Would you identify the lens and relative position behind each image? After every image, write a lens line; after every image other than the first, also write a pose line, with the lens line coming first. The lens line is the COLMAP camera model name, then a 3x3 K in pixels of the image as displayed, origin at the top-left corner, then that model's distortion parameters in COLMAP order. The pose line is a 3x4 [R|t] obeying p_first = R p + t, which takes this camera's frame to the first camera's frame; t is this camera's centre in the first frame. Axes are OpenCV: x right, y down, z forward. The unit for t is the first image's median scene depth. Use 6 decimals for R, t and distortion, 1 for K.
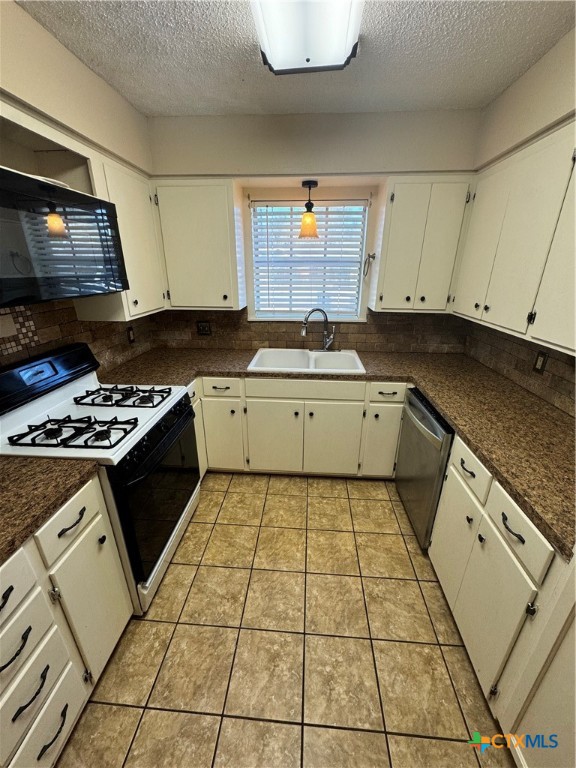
lens RADIAL K [[307.5, 0, 287.7], [0, 307.5, 383.7], [0, 0, 1]] dist [0.000469, -0.000227]
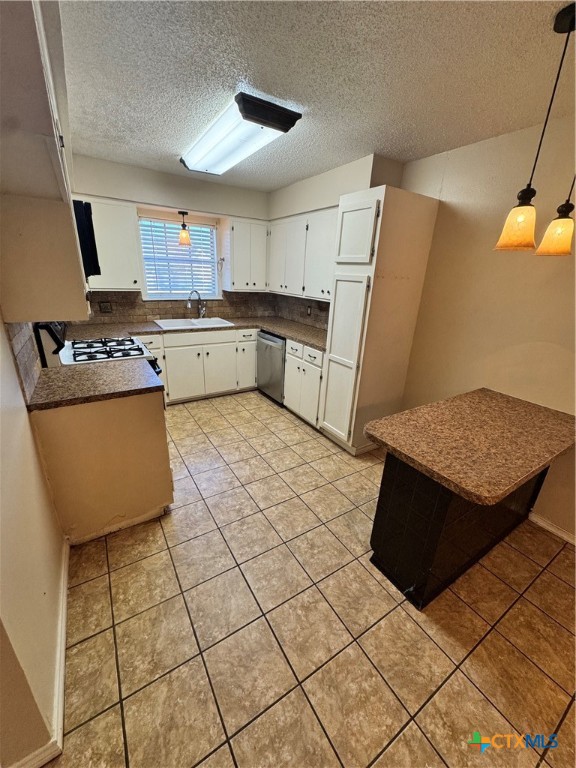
lens RADIAL K [[307.5, 0, 287.5], [0, 307.5, 383.8], [0, 0, 1]] dist [0.000469, -0.000227]
pose [[0.804550, -0.172394, 0.568313, -0.554401], [0.174843, 0.983287, 0.050752, 0.254663], [-0.567565, 0.058533, 0.821246, -0.595794]]
